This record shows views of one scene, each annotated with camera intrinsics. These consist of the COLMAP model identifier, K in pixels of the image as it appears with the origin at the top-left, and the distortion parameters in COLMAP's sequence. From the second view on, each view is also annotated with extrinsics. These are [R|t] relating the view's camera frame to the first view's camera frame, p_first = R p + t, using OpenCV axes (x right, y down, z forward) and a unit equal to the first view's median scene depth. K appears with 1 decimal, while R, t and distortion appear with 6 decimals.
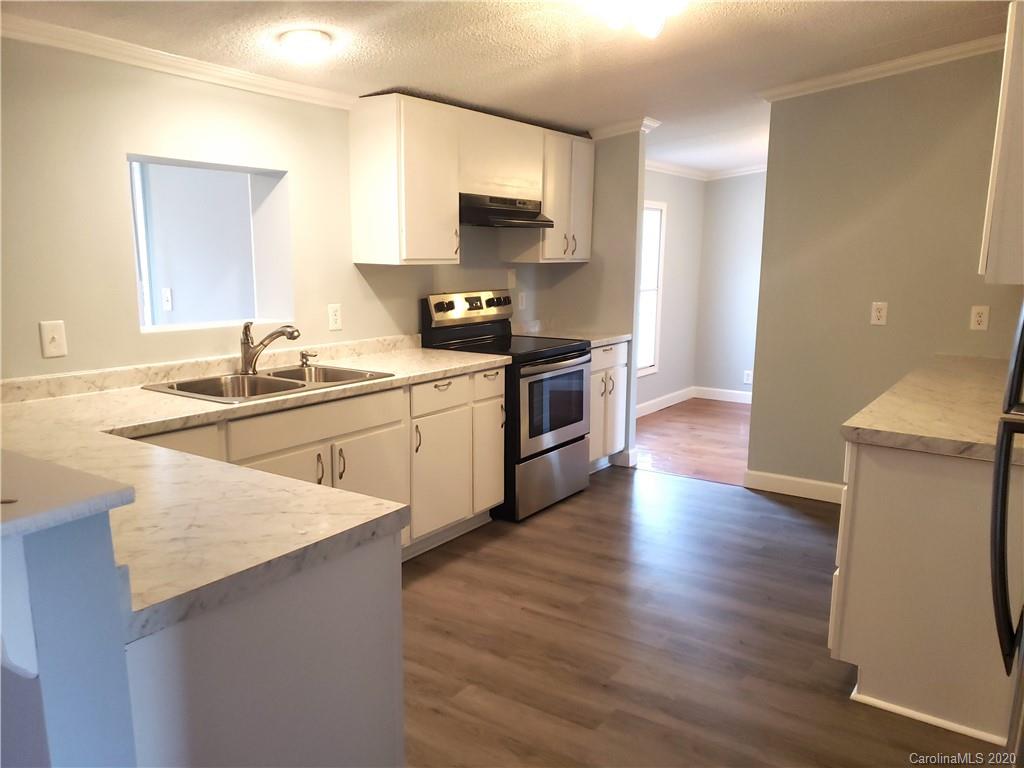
lens RADIAL K [[813.9, 0, 514.4], [0, 813.9, 402.7], [0, 0, 1]] dist [0.128772, -0.141939]
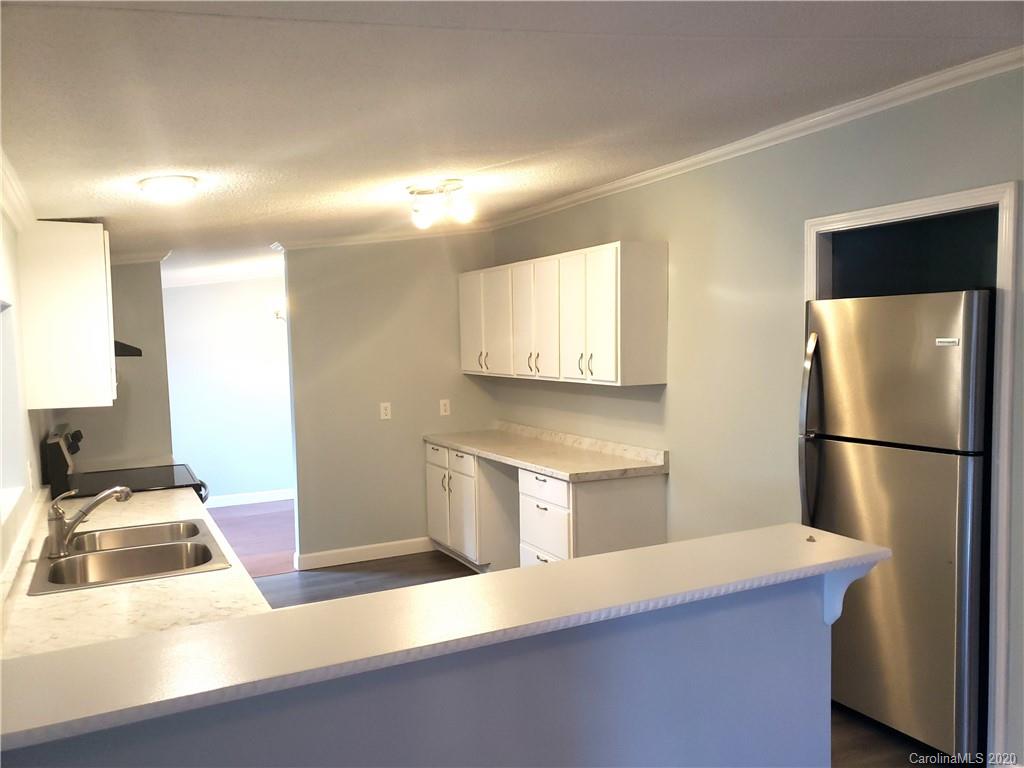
lens RADIAL K [[813.9, 0, 514.4], [0, 813.9, 402.7], [0, 0, 1]] dist [0.128772, -0.141939]
pose [[0.489817, -0.089936, 0.867174, -0.615368], [0.191000, 0.981571, -0.006085, -0.071284], [-0.850646, 0.168610, 0.497968, 0.145196]]
